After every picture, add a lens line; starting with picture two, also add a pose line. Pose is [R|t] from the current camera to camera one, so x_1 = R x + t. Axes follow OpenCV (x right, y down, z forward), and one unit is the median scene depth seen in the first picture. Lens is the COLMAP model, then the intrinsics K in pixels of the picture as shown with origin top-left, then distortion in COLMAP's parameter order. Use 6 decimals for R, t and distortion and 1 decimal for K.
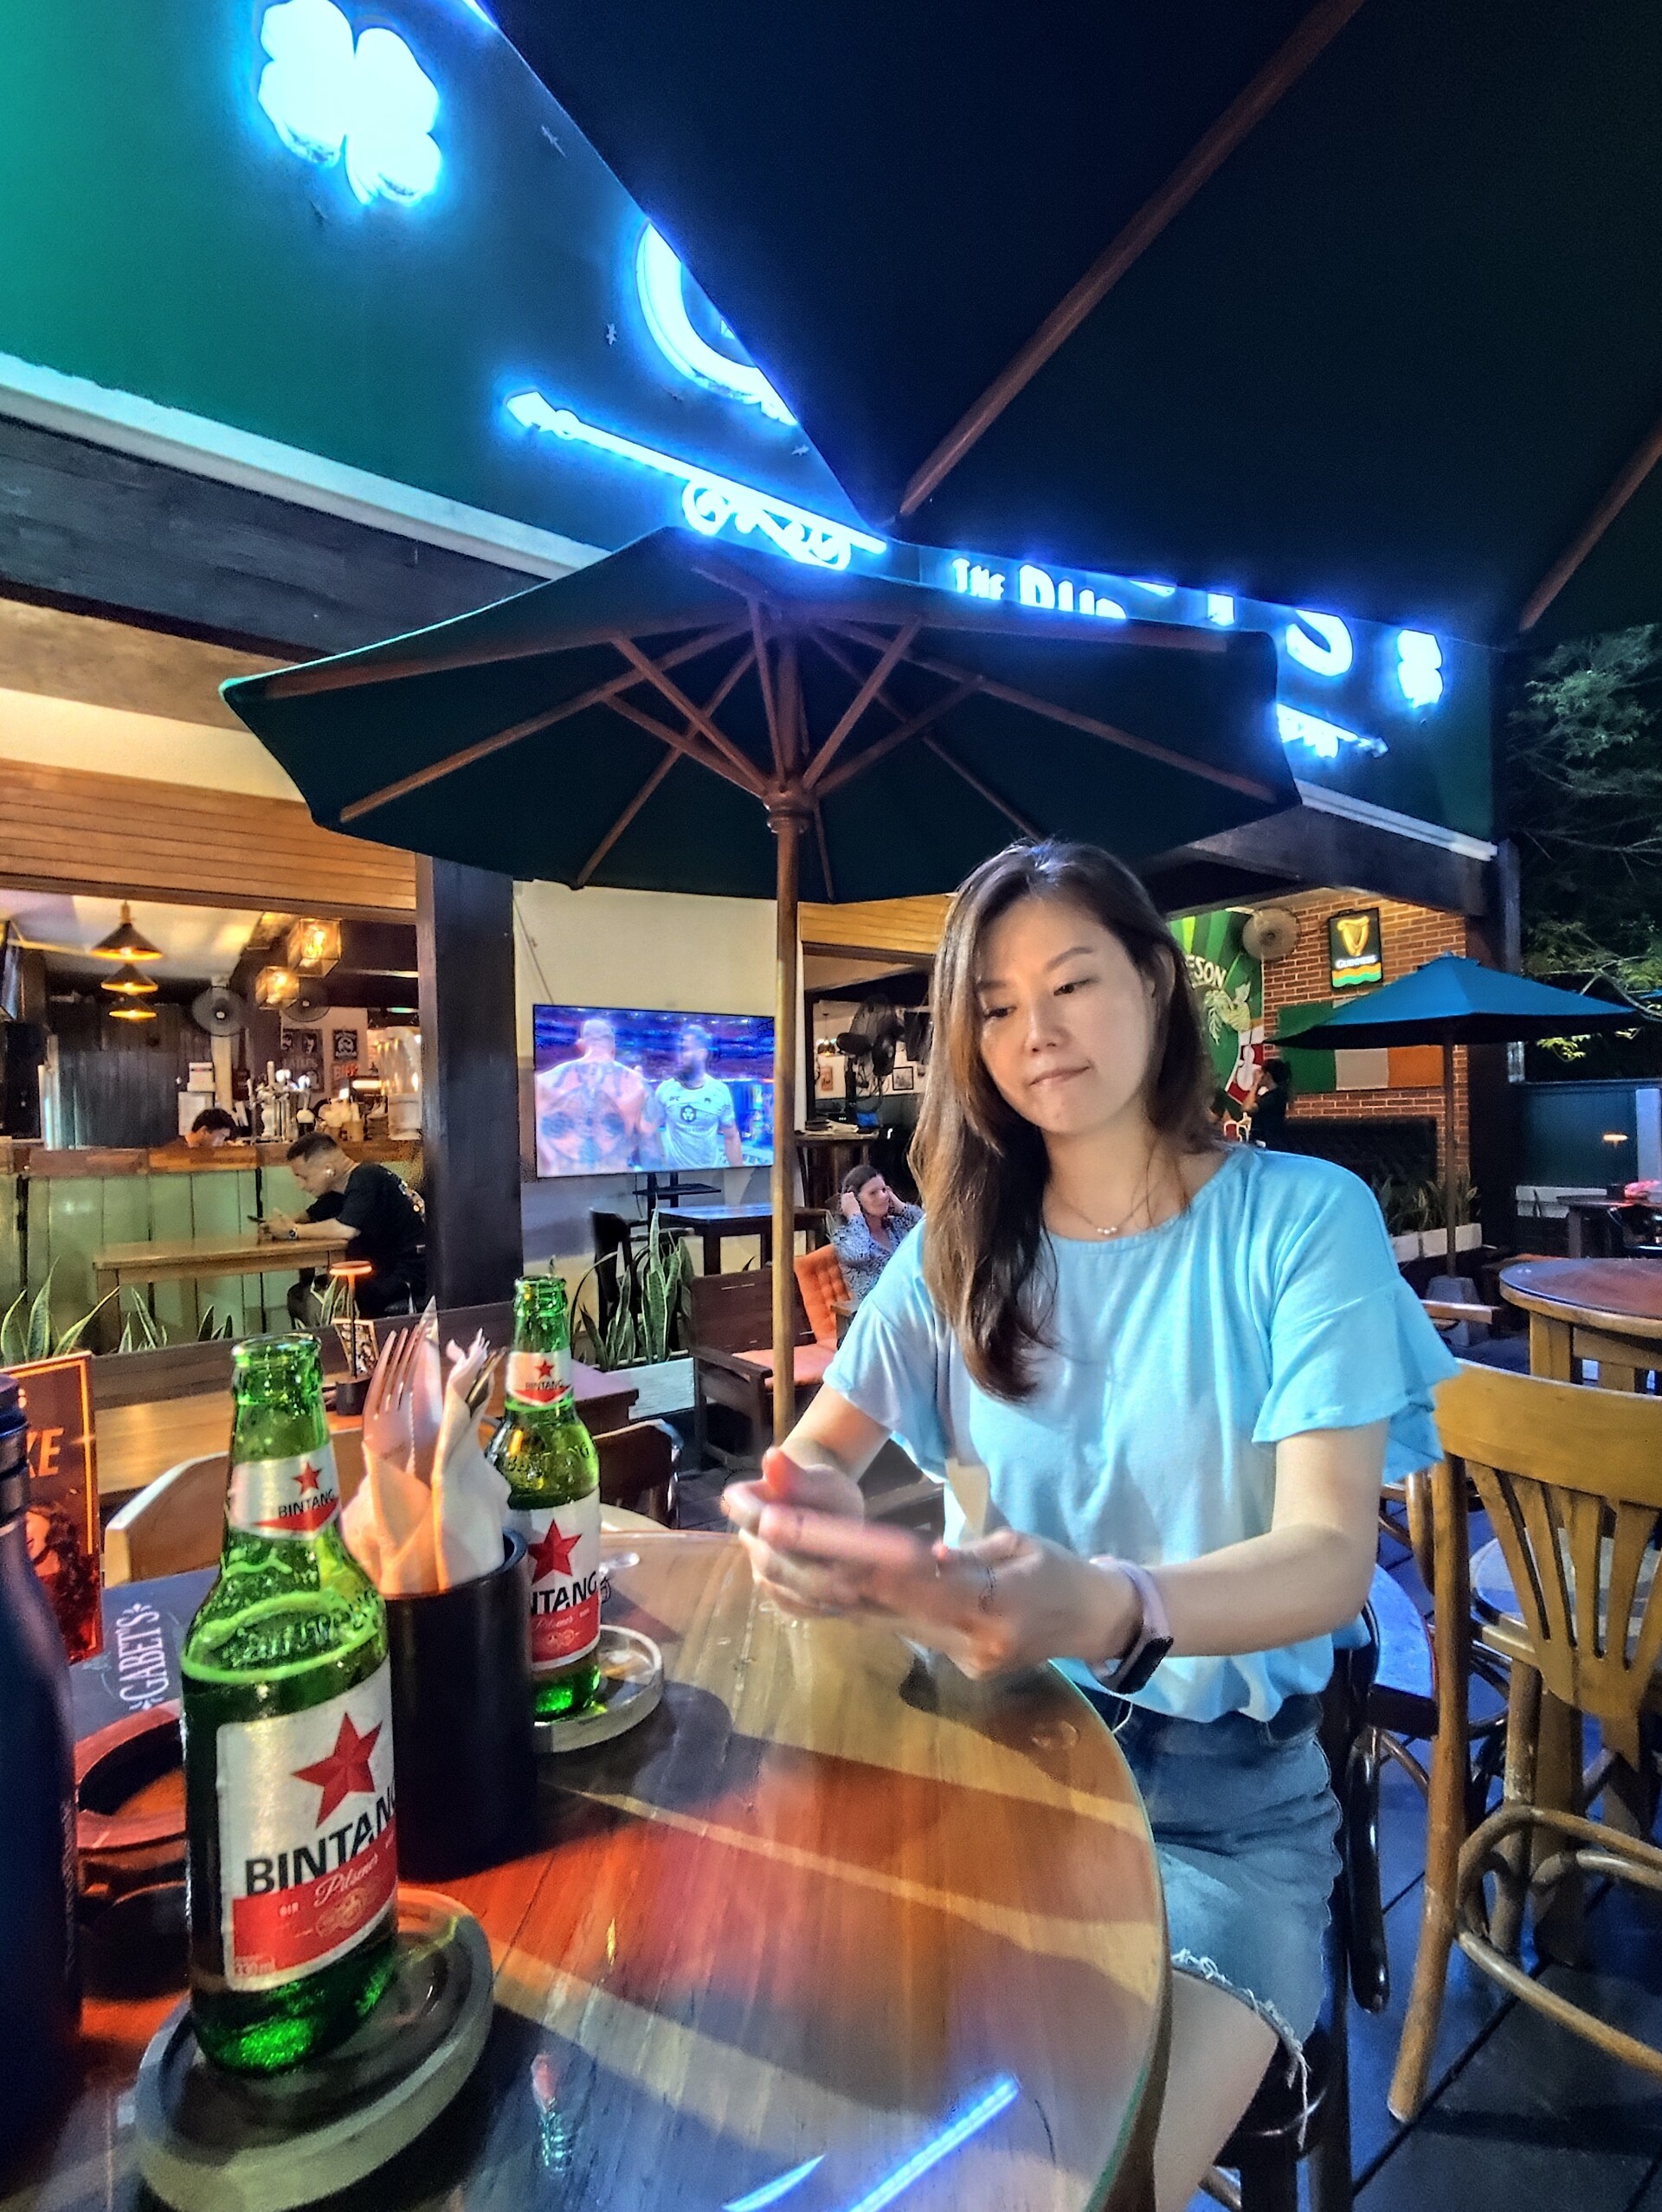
lens RADIAL K [[1041.7, 0, 831.0], [0, 1041.7, 1106.0], [0, 0, 1]] dist [-0.000098, -0.000011]
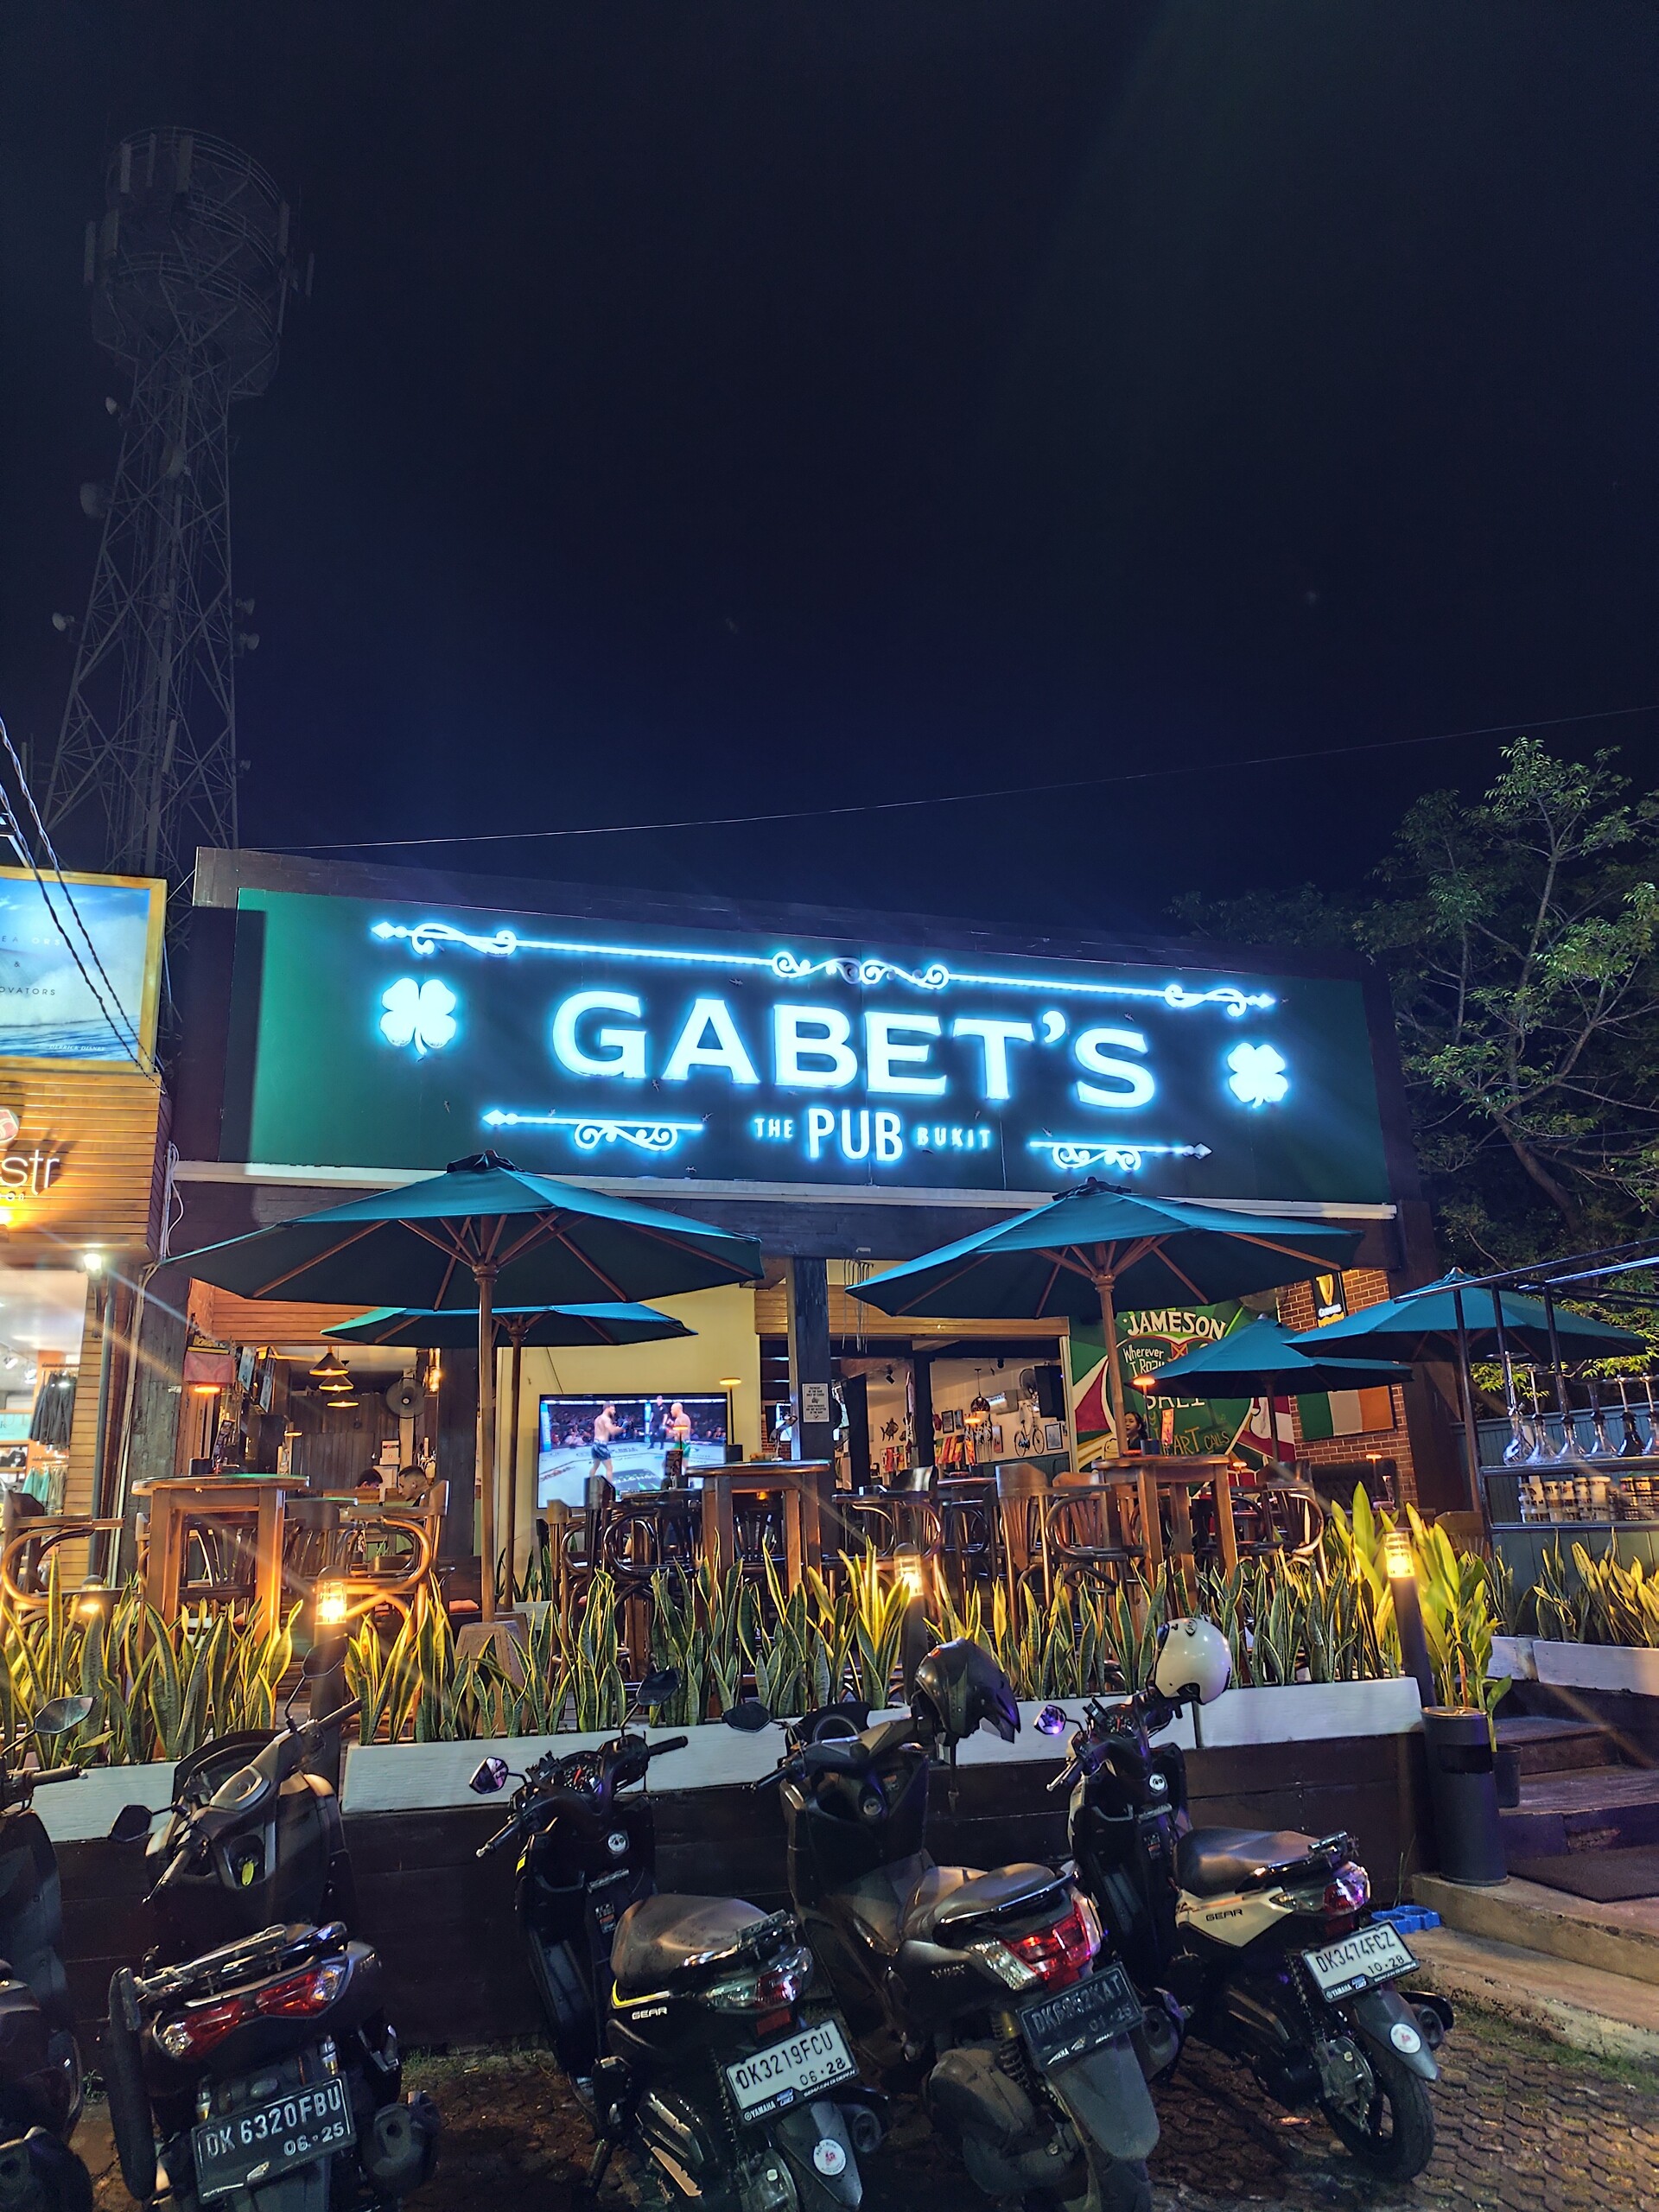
lens RADIAL K [[1572.3, 0, 829.5], [0, 1572.3, 1106.0], [0, 0, 1]] dist [0.067005, 0.000216]
pose [[0.947331, -0.094473, -0.306004, 0.565152], [0.017155, 0.969097, -0.246082, 0.050721], [0.319796, 0.227871, 0.919677, -0.737089]]
